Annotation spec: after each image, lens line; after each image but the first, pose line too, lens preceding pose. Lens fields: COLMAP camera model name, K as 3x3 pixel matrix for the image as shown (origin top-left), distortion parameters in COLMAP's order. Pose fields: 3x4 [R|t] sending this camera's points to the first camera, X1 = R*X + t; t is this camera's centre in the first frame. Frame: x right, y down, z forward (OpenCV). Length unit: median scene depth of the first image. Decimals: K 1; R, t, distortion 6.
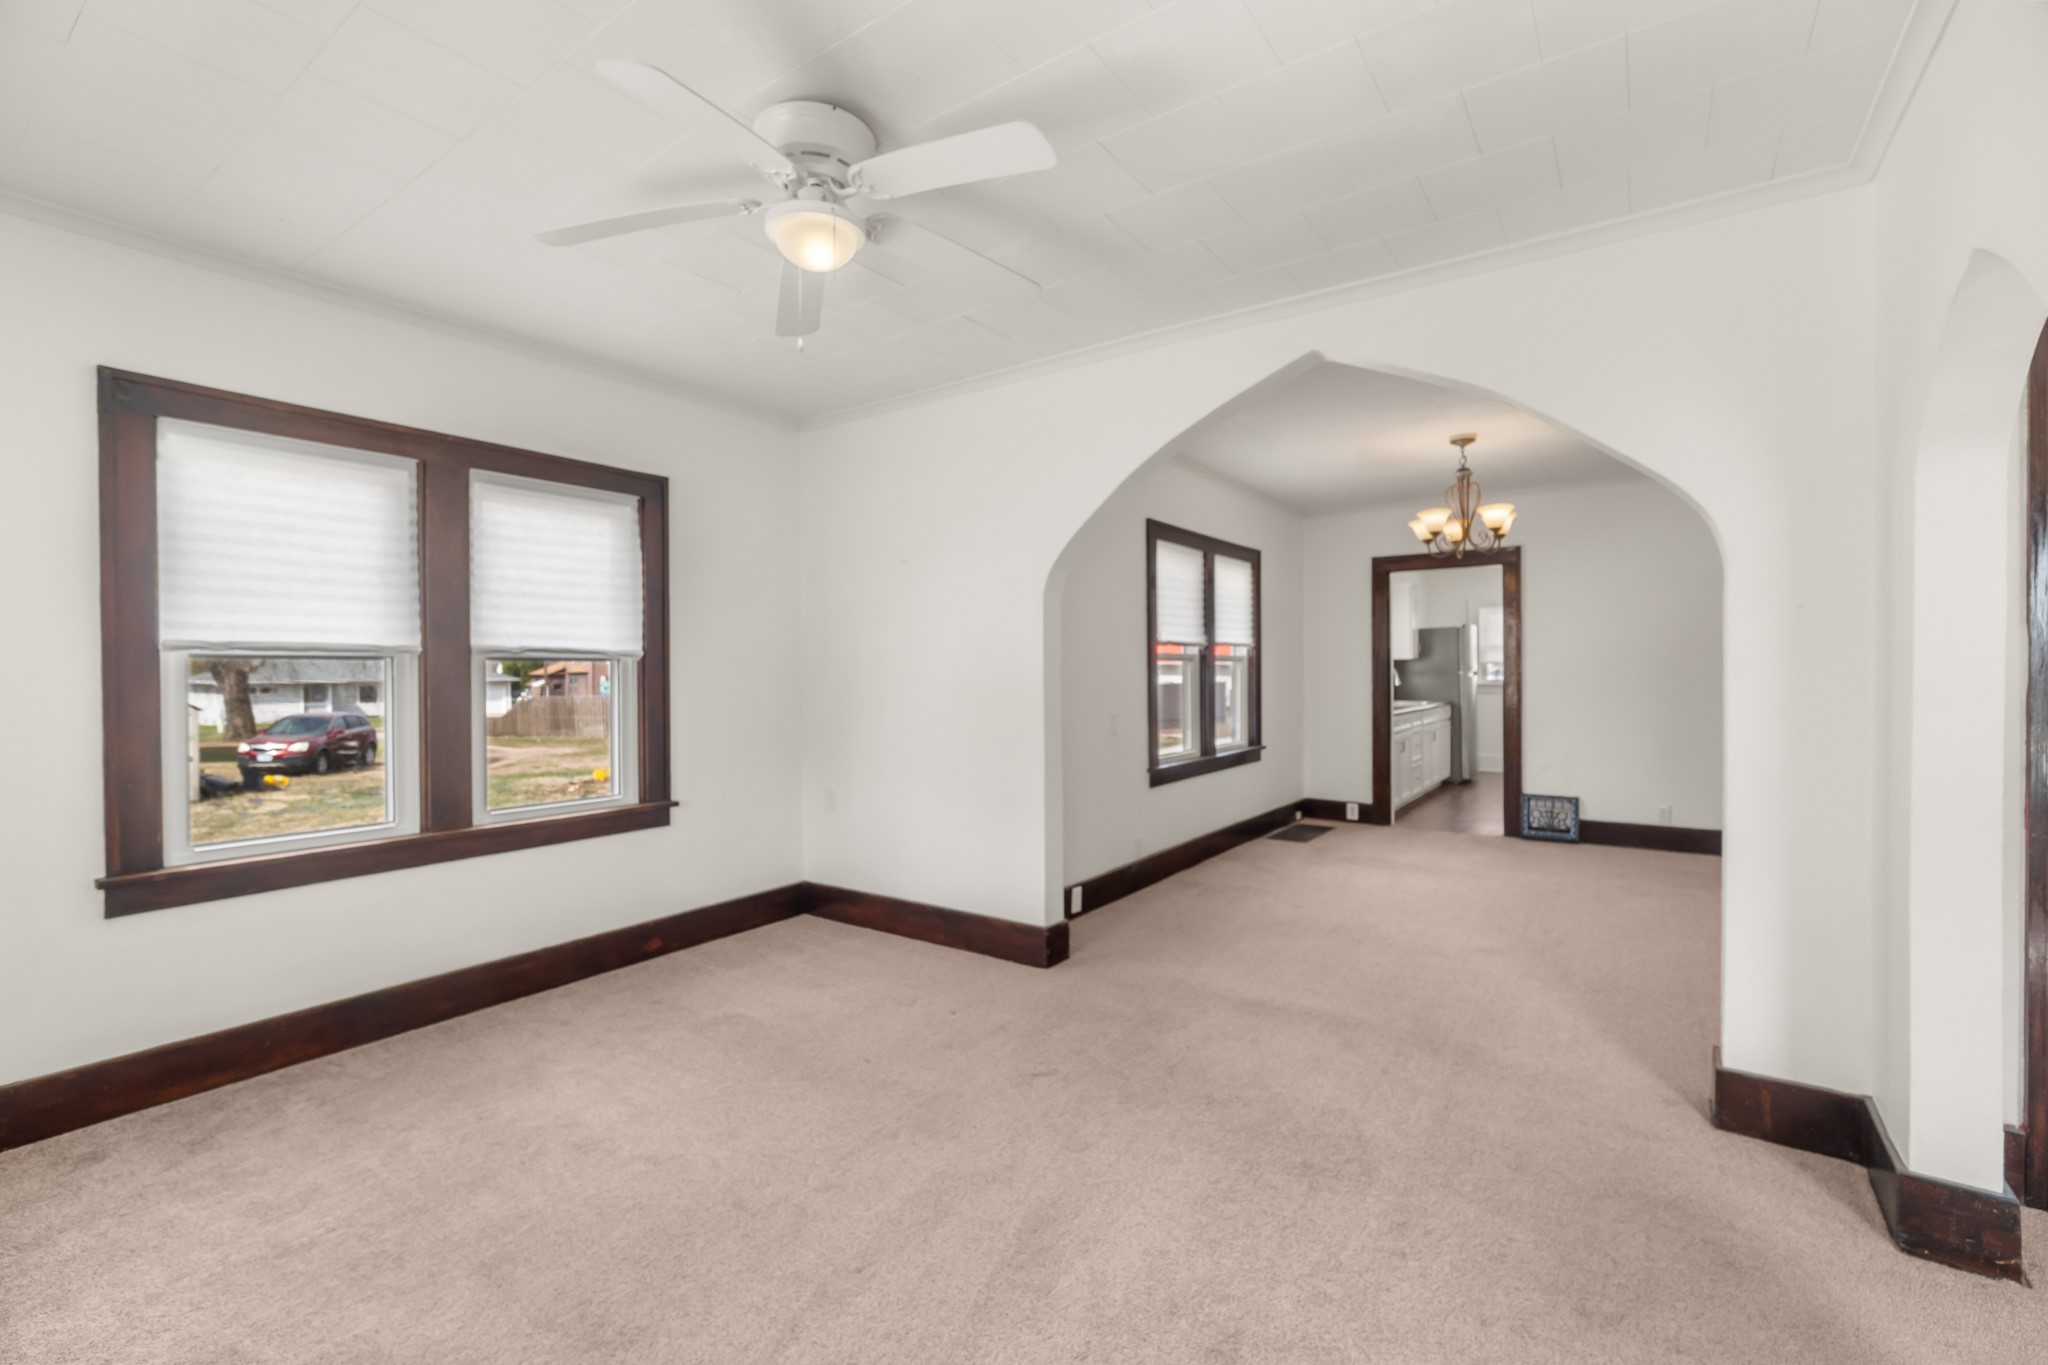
lens RADIAL K [[892.8, 0, 1021.1], [0, 892.8, 670.5], [0, 0, 1]] dist [0.002824, -0.000112]
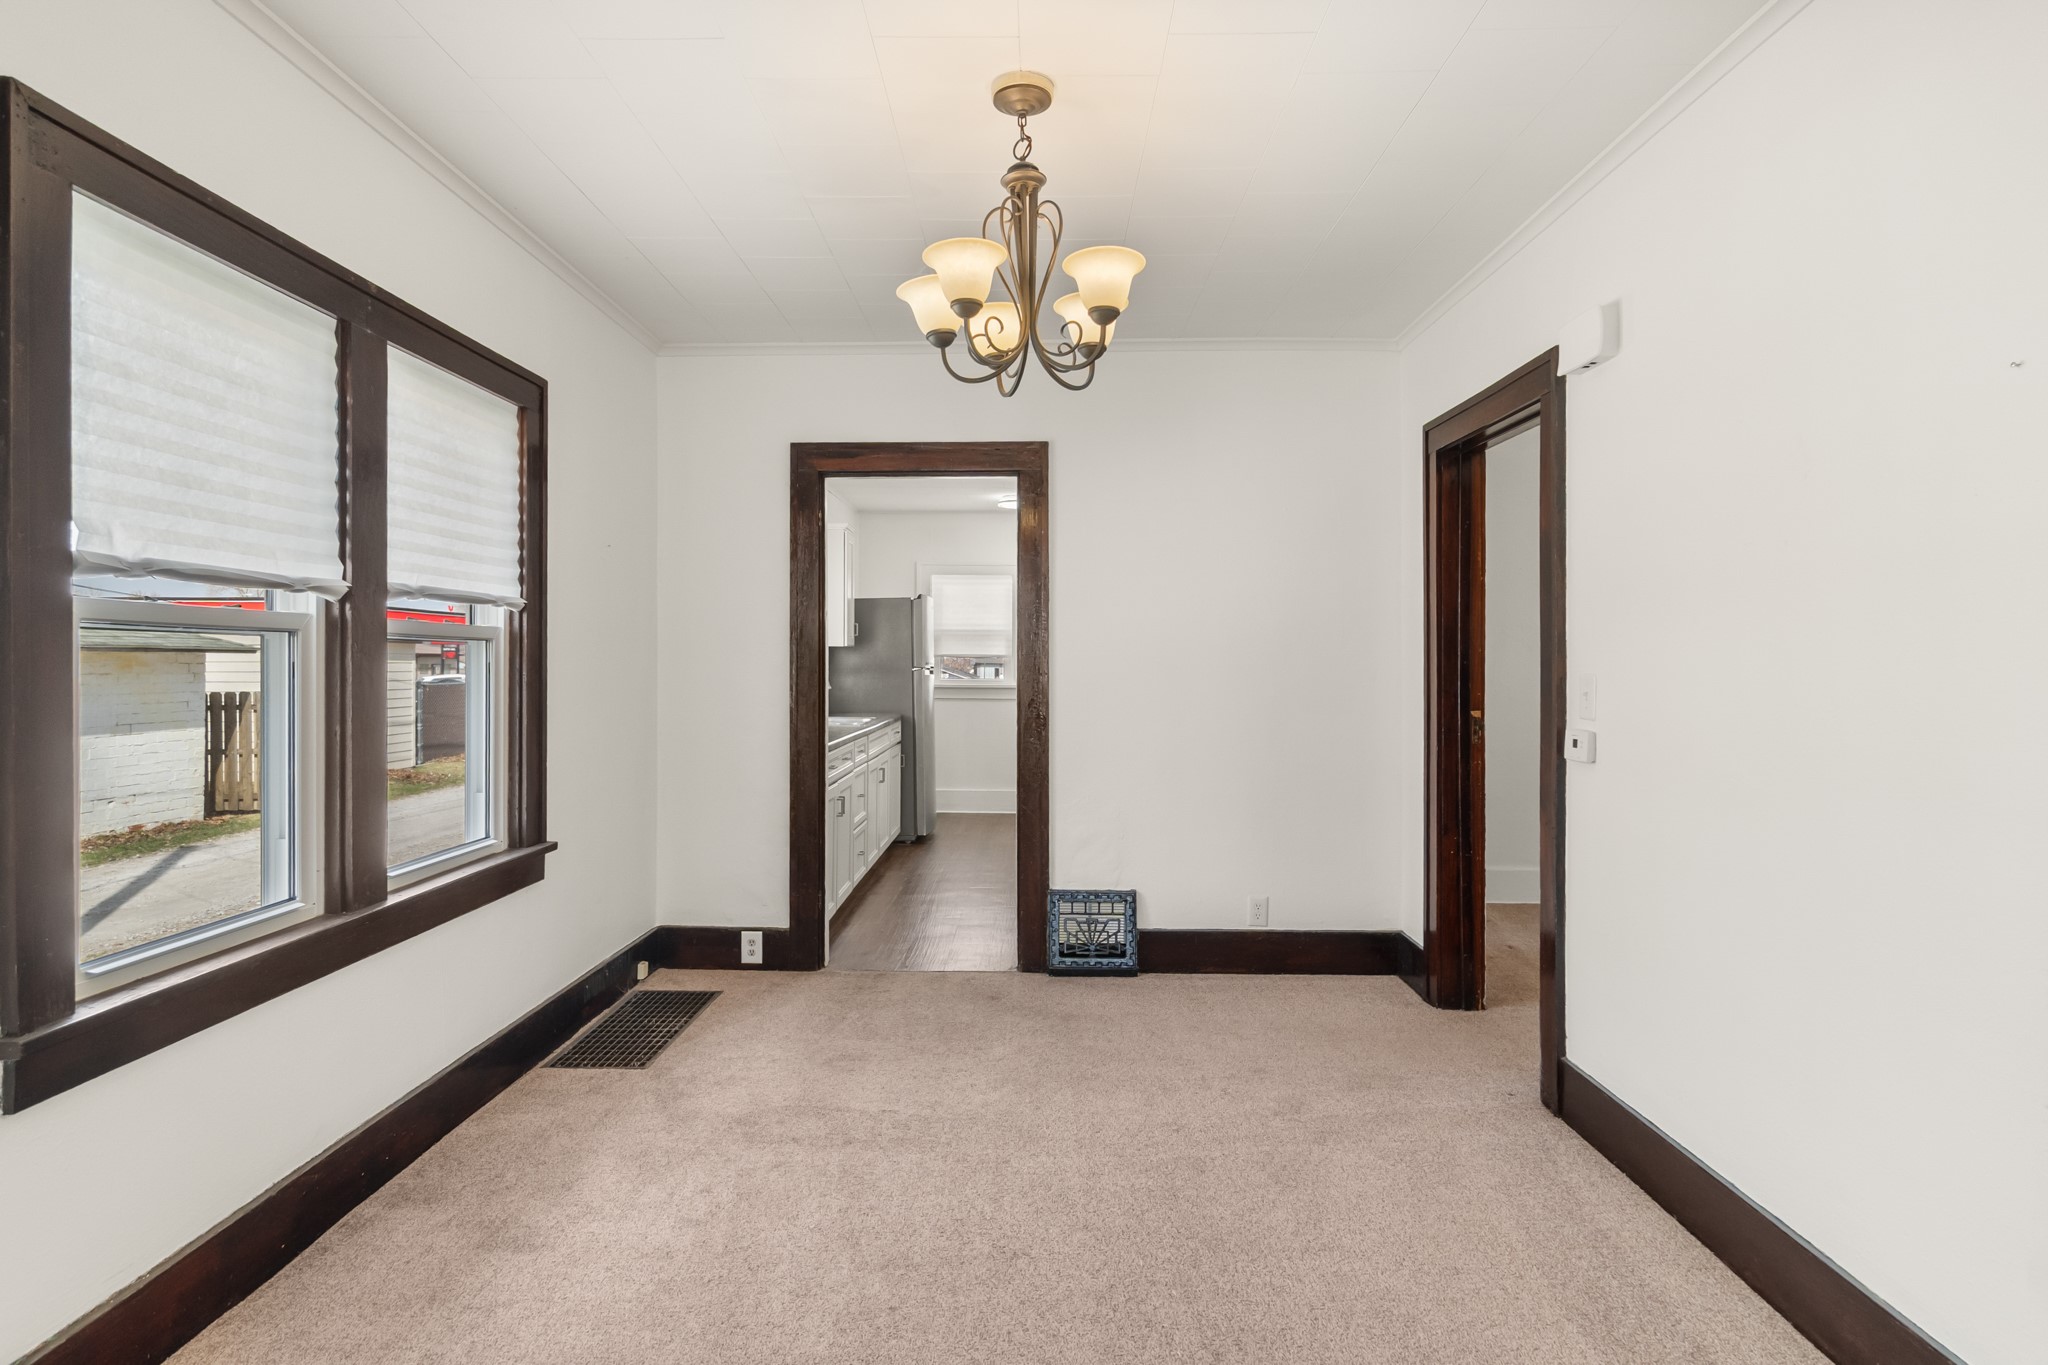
lens RADIAL K [[1072.6, 0, 1016.3], [0, 1072.6, 664.8], [0, 0, 1]] dist [0.002733, 0.000419]
pose [[0.826314, 0.005631, 0.563181, 0.161445], [-0.005638, 0.999983, -0.001727, -0.000368], [-0.563181, -0.001748, 0.826332, 0.440364]]
